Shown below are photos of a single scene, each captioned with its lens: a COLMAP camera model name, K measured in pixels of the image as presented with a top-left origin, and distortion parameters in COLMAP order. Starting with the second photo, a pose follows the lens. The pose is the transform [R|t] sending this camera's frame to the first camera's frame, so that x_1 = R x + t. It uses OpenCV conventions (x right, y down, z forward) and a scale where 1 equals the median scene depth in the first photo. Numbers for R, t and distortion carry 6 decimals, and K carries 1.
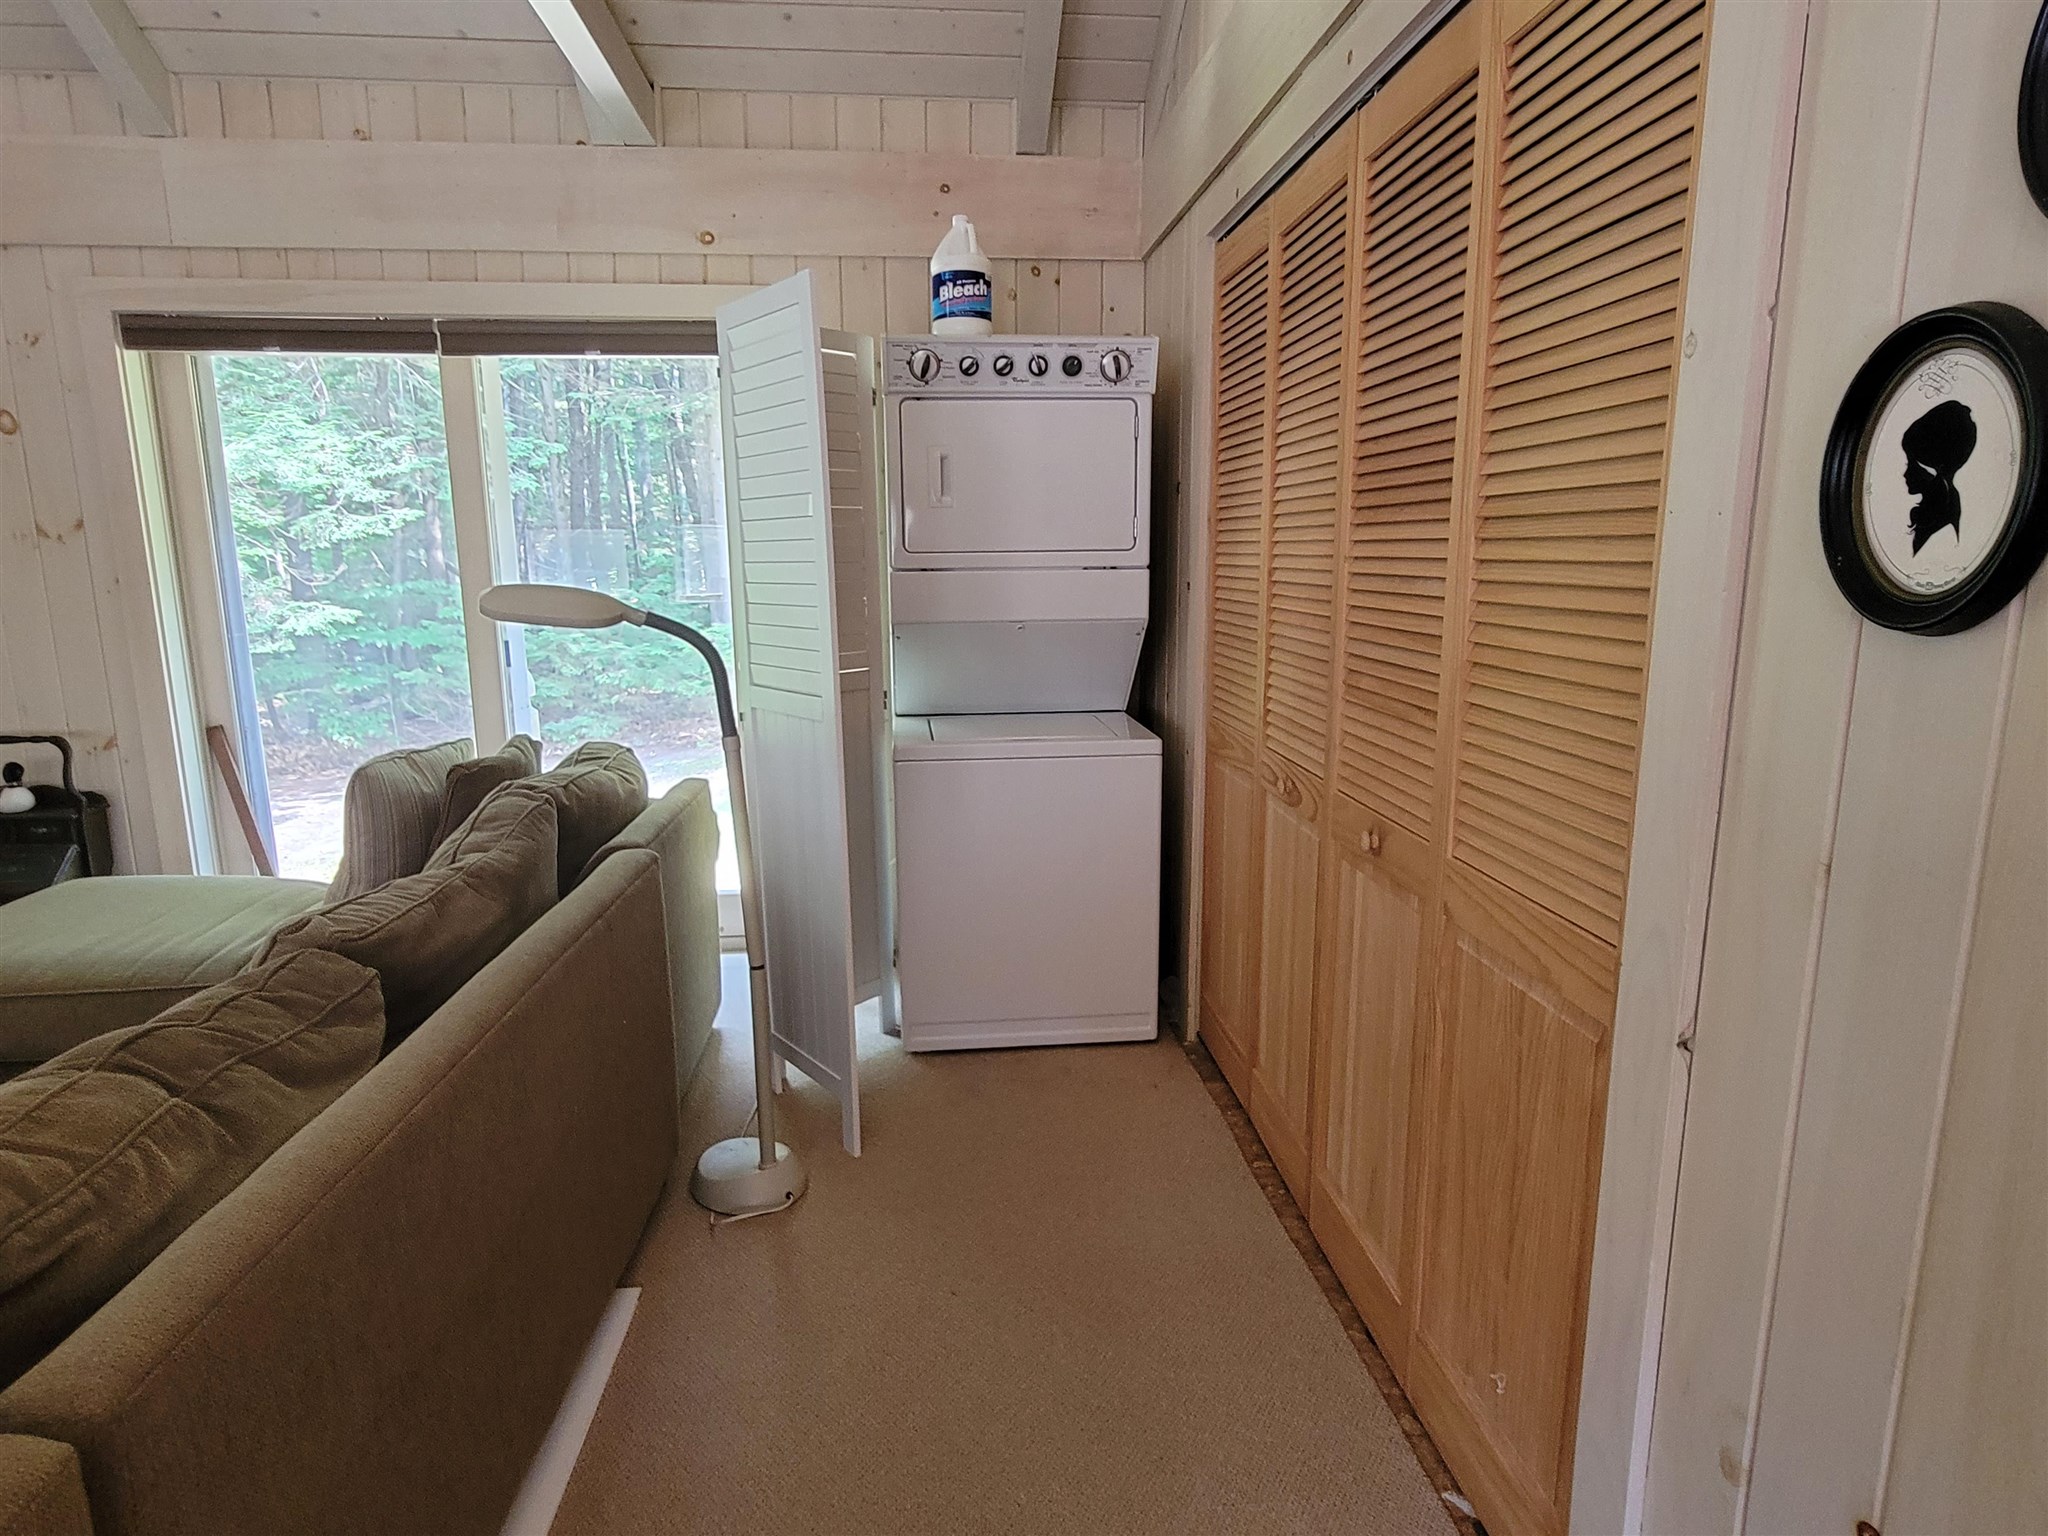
lens RADIAL K [[1176.3, 0, 1024.0], [0, 1176.3, 768.0], [0, 0, 1]] dist [0.004056, -0.003017]
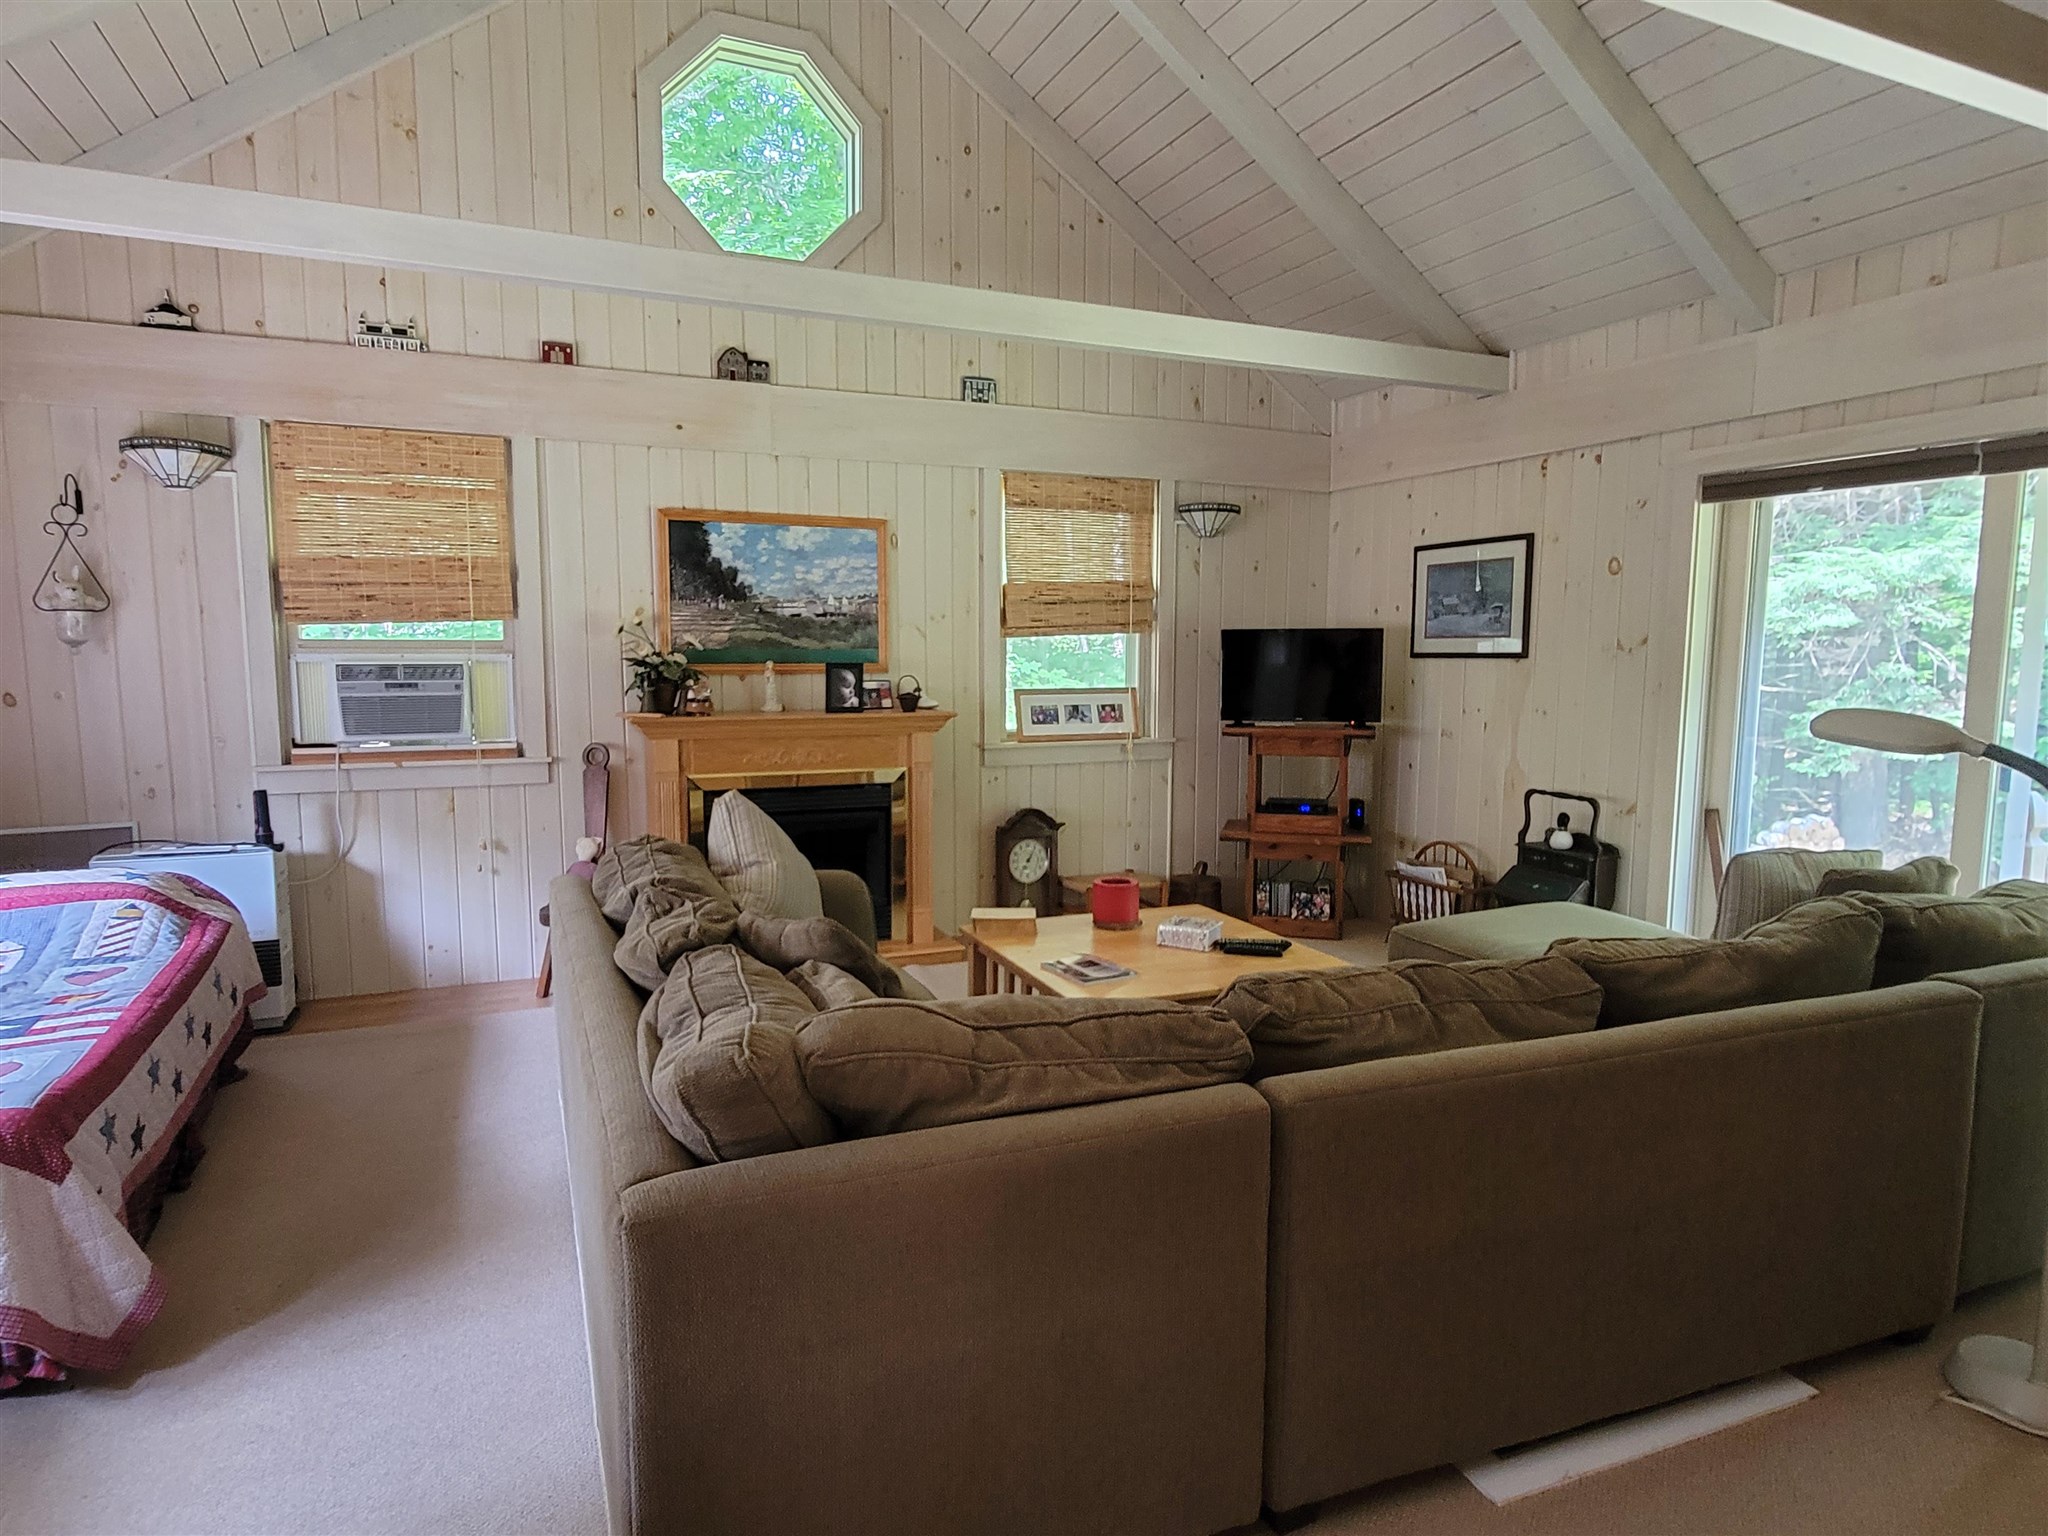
lens RADIAL K [[1176.3, 0, 1024.0], [0, 1176.3, 768.0], [0, 0, 1]] dist [0.004056, -0.003017]
pose [[0.315531, 0.109673, -0.942556, 0.224806], [-0.186847, 0.981033, 0.051601, -0.008776], [0.930338, 0.159833, 0.330039, -0.042806]]
